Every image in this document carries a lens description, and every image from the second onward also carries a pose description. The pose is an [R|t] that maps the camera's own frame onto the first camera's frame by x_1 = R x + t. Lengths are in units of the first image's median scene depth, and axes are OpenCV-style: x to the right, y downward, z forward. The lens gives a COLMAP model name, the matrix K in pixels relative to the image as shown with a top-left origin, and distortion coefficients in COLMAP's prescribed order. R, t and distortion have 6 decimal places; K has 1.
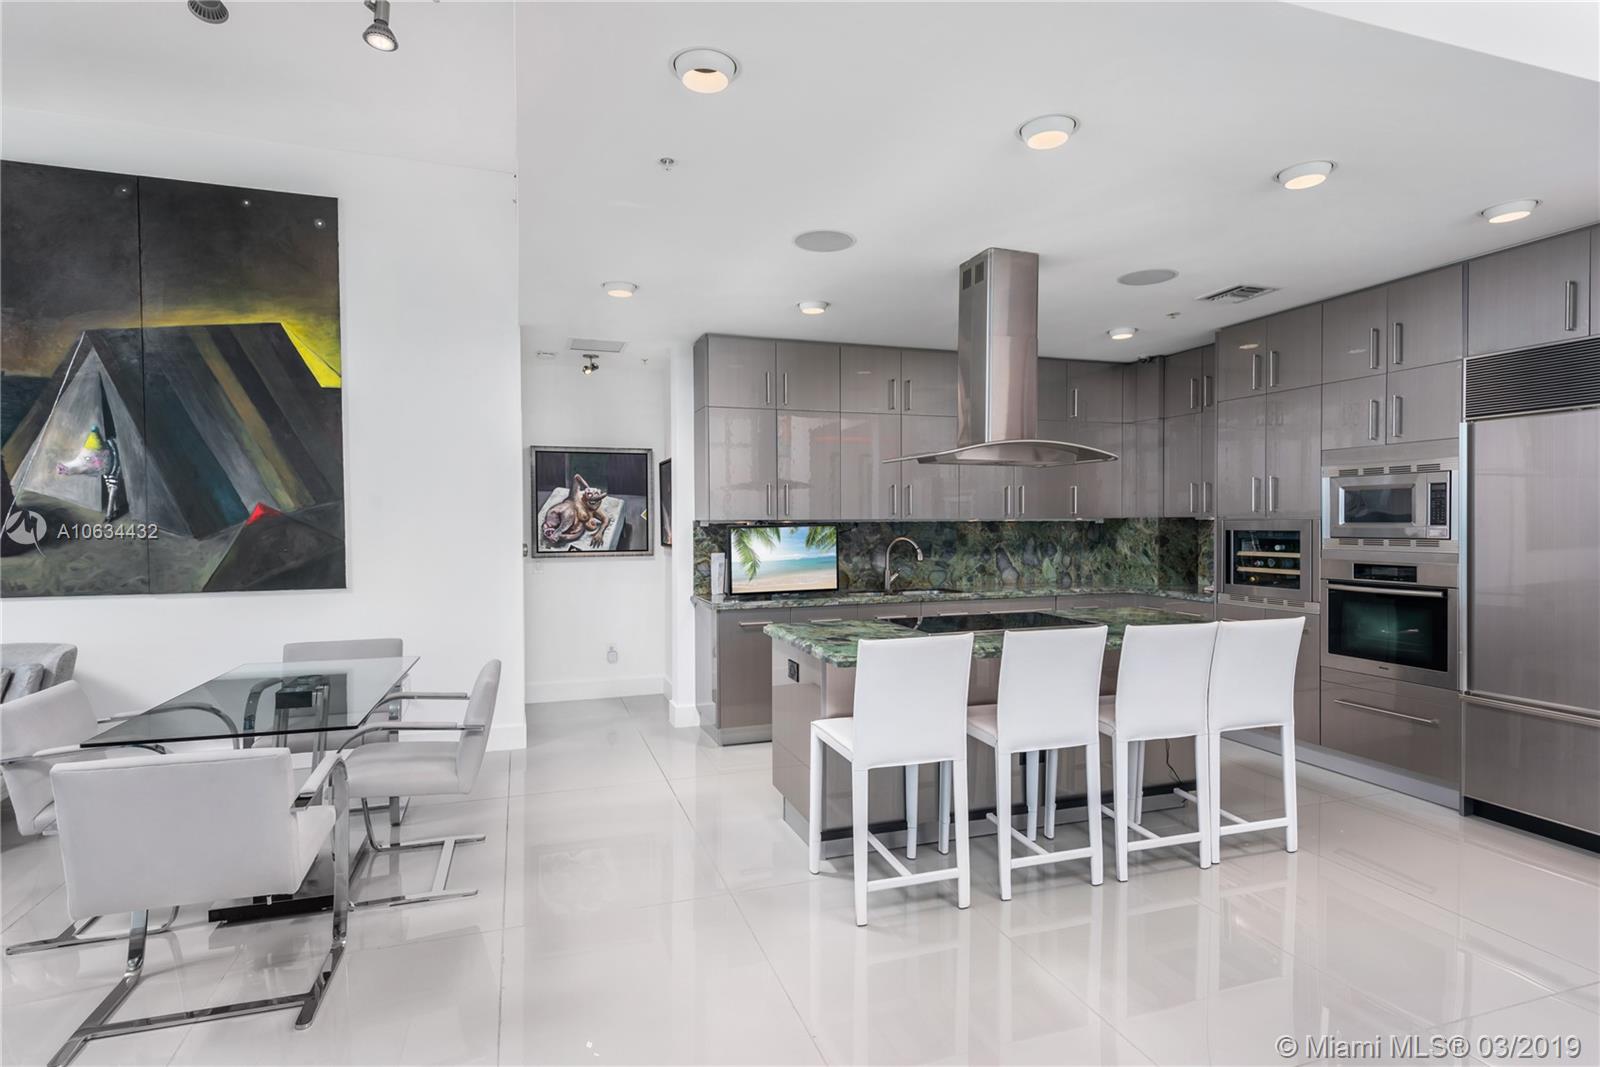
lens RADIAL K [[823.9, 0, 801.0], [0, 823.9, 537.4], [0, 0, 1]] dist [0.016472, -0.000175]
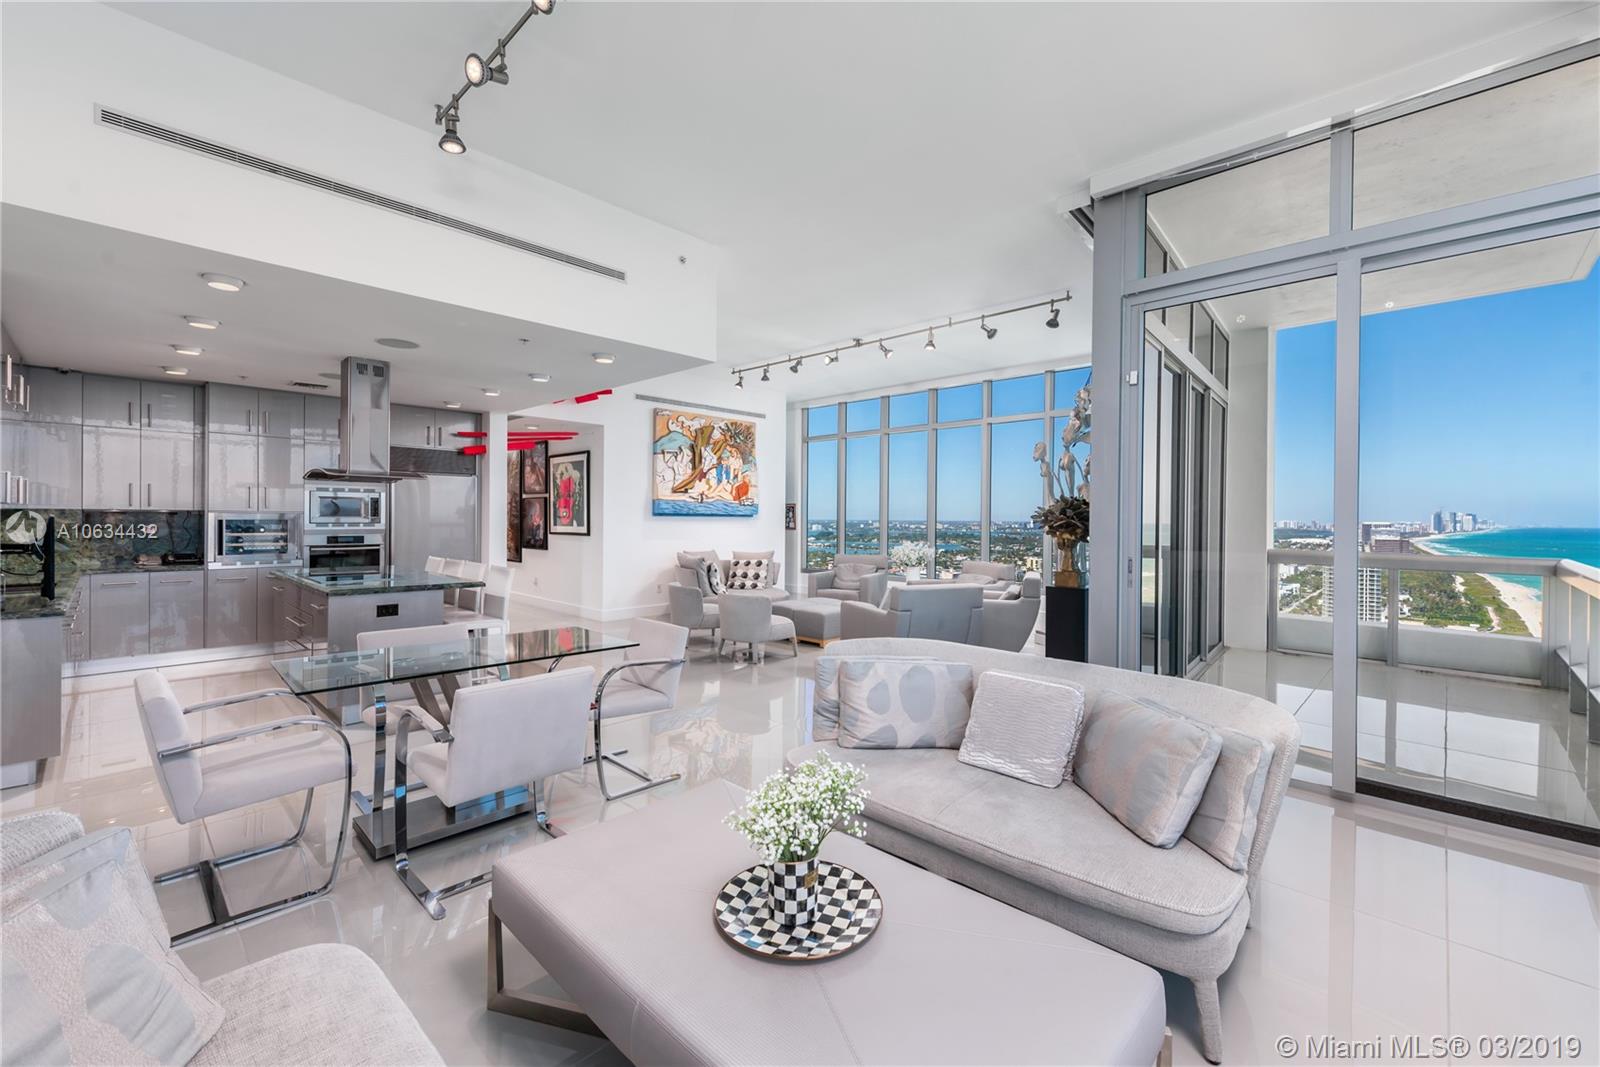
lens RADIAL K [[629.3, 0, 802.7], [0, 629.3, 518.2], [0, 0, 1]] dist [0.010300, -0.000634]
pose [[-0.475658, -0.001945, 0.879628, -0.860845], [0.010317, 0.999916, 0.007790, -0.008352], [-0.879570, 0.012781, -0.475598, 0.535044]]
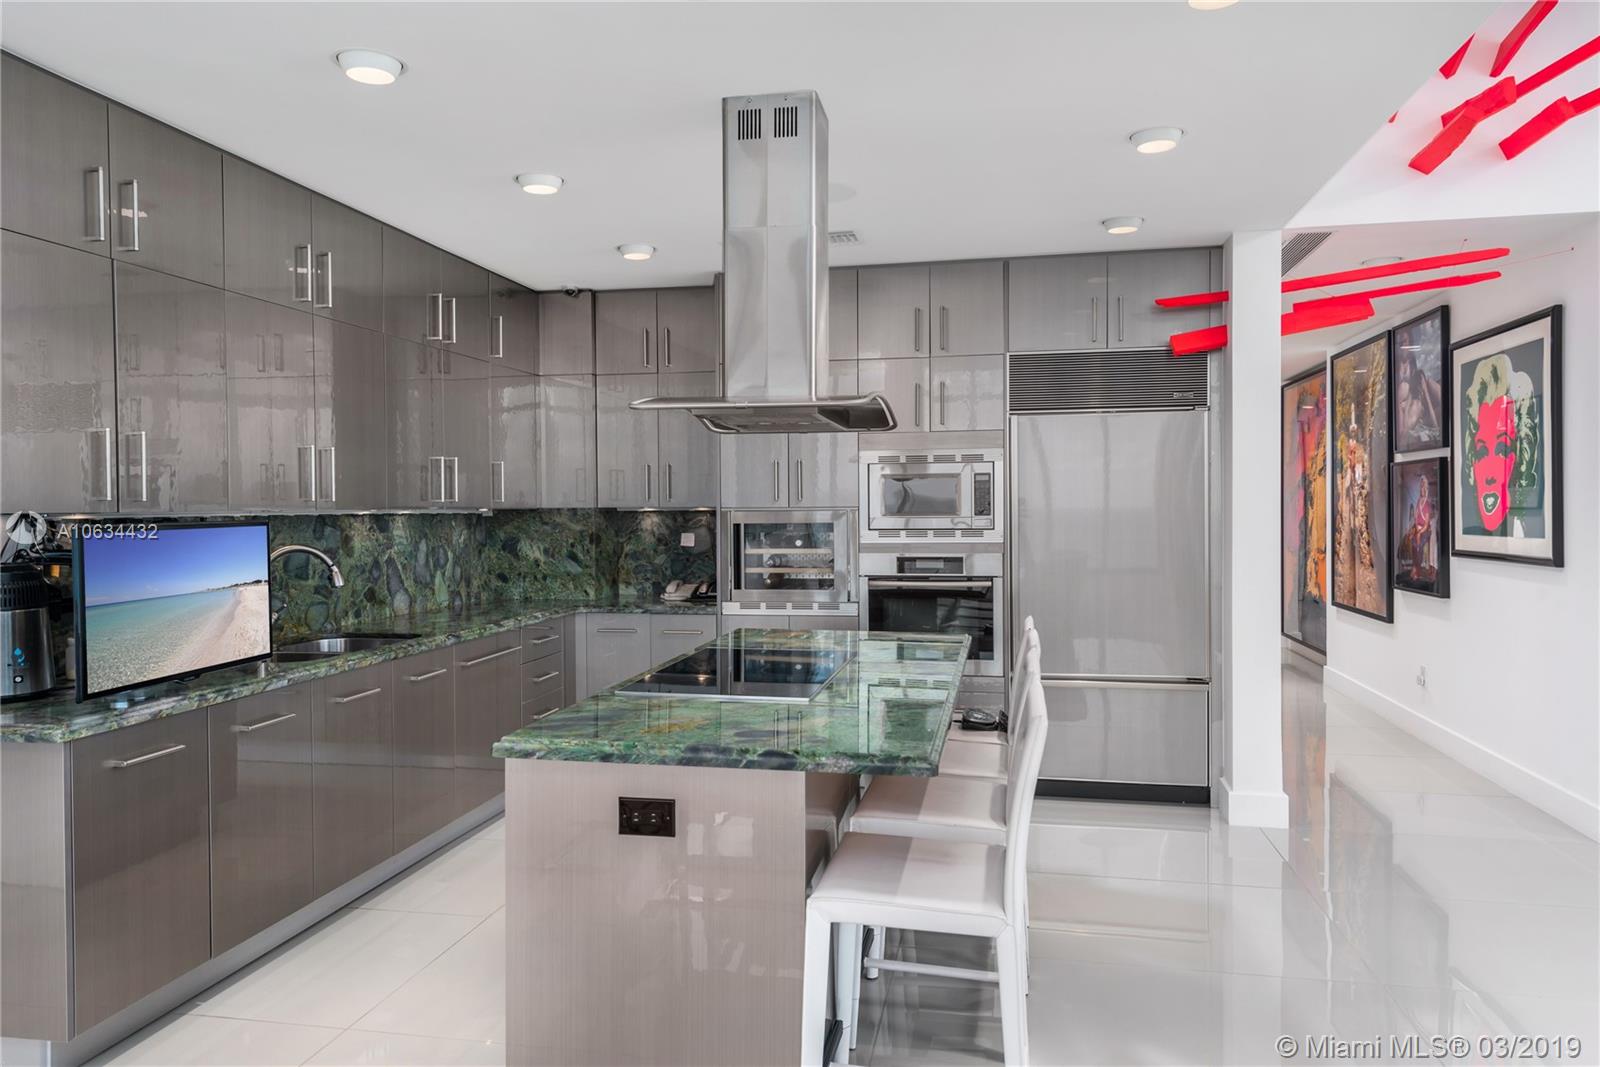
lens RADIAL K [[1067.0, 0, 808.8], [0, 1067.0, 526.5], [0, 0, 1]] dist [-0.003104, -0.002044]
pose [[0.496660, -0.015364, 0.867809, -0.307123], [0.021434, 0.999755, 0.005433, -0.008694], [-0.867680, 0.015902, 0.496868, 0.364313]]
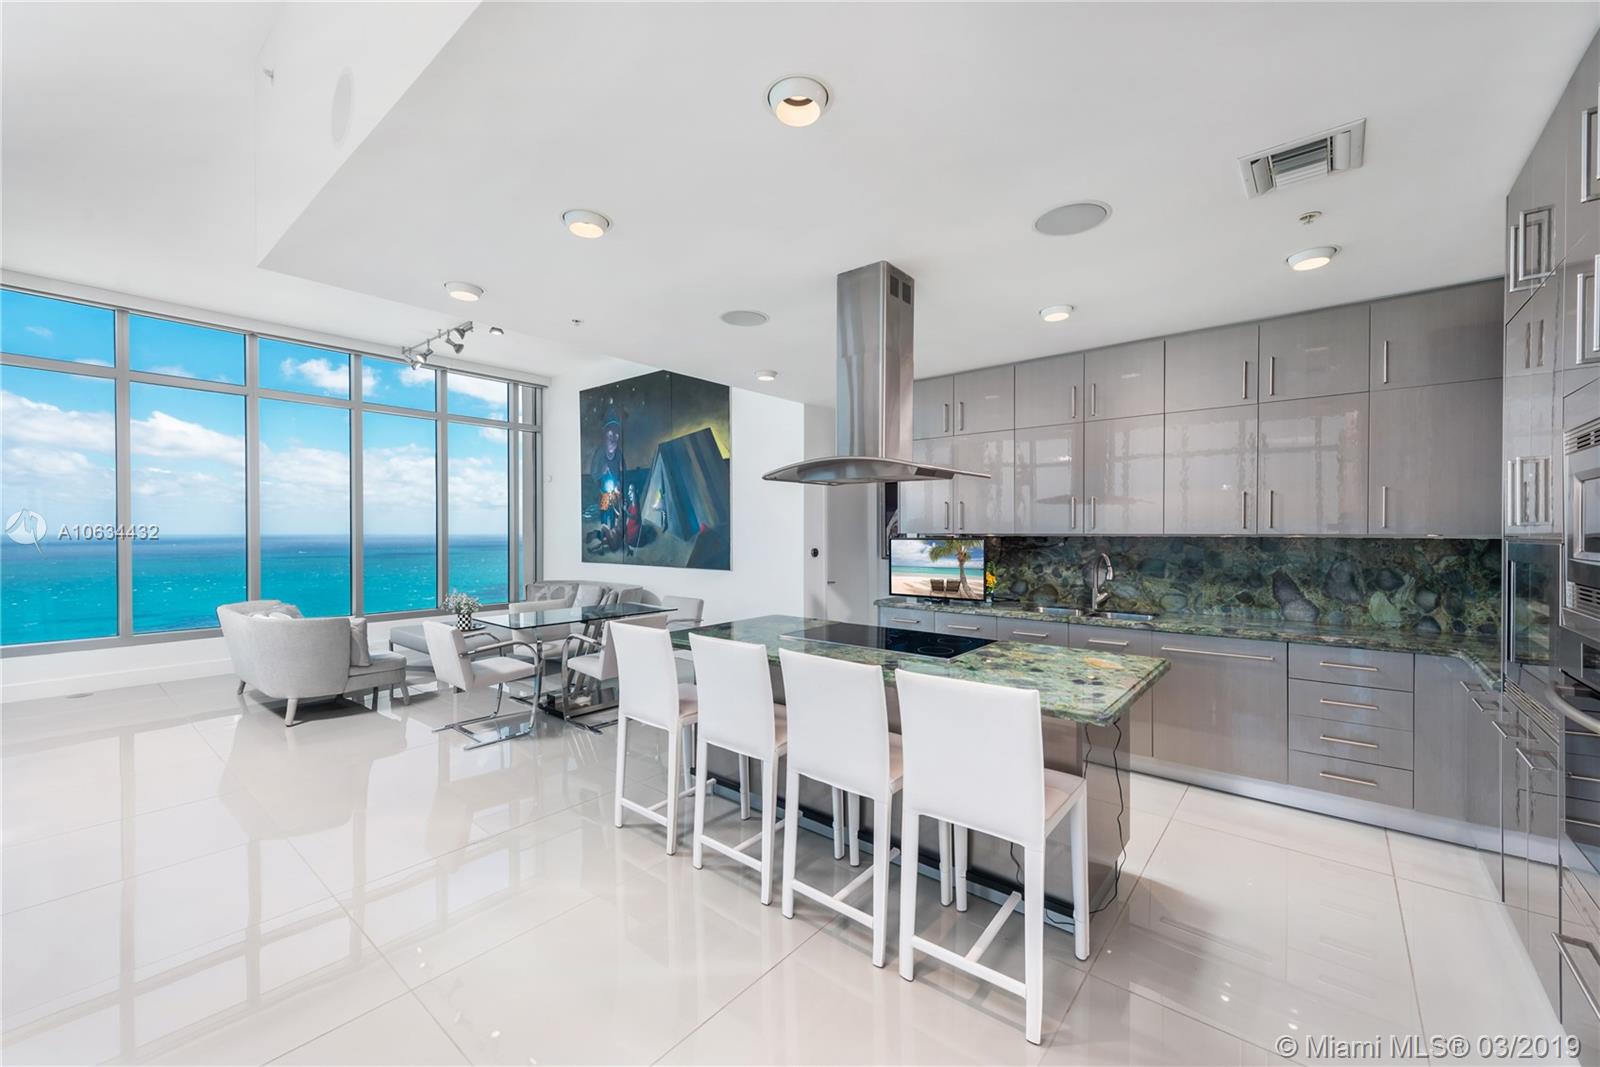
lens RADIAL K [[629.3, 0, 799.4], [0, 629.3, 538.6], [0, 0, 1]] dist [0.010300, -0.000634]
pose [[0.517543, 0.014692, -0.855531, 0.545359], [-0.021684, 0.999757, 0.004051, -0.012255], [0.855382, 0.016455, 0.517736, 0.338873]]
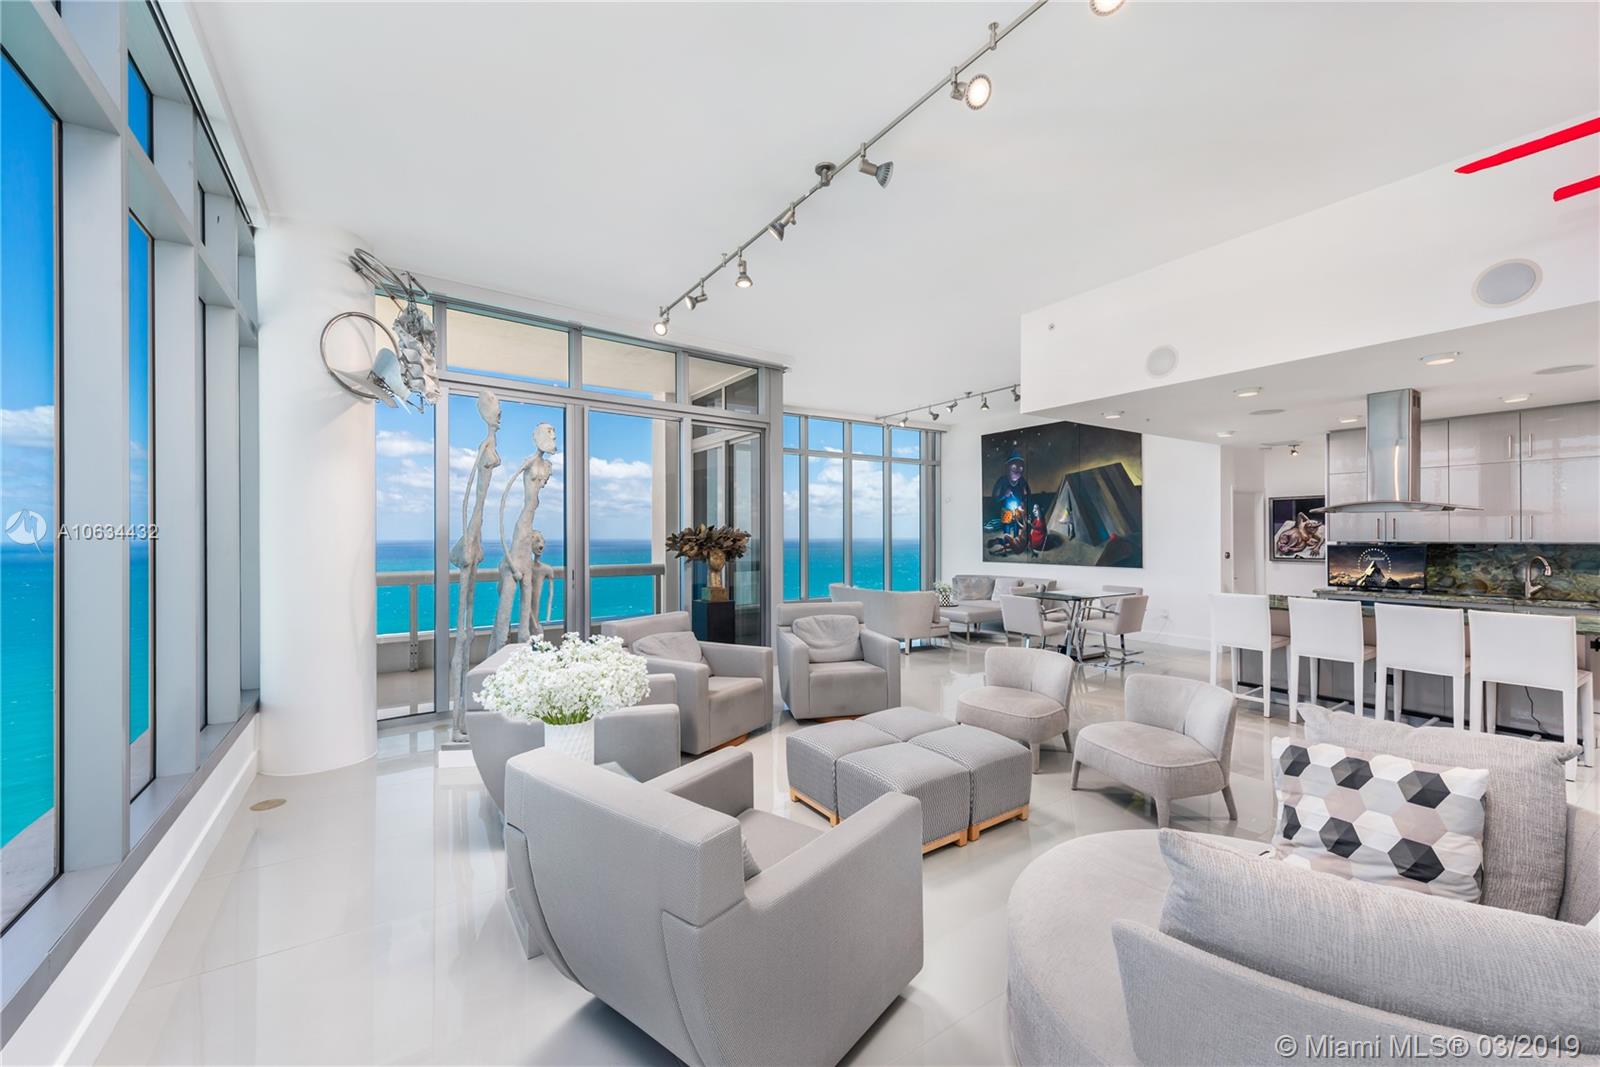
lens RADIAL K [[629.3, 0, 799.3], [0, 629.3, 534.7], [0, 0, 1]] dist [0.010300, -0.000634]
pose [[0.253601, 0.003348, -0.967303, 0.773732], [-0.016485, 0.999864, -0.000861, -0.014163], [0.967169, 0.016164, 0.253621, -0.343851]]
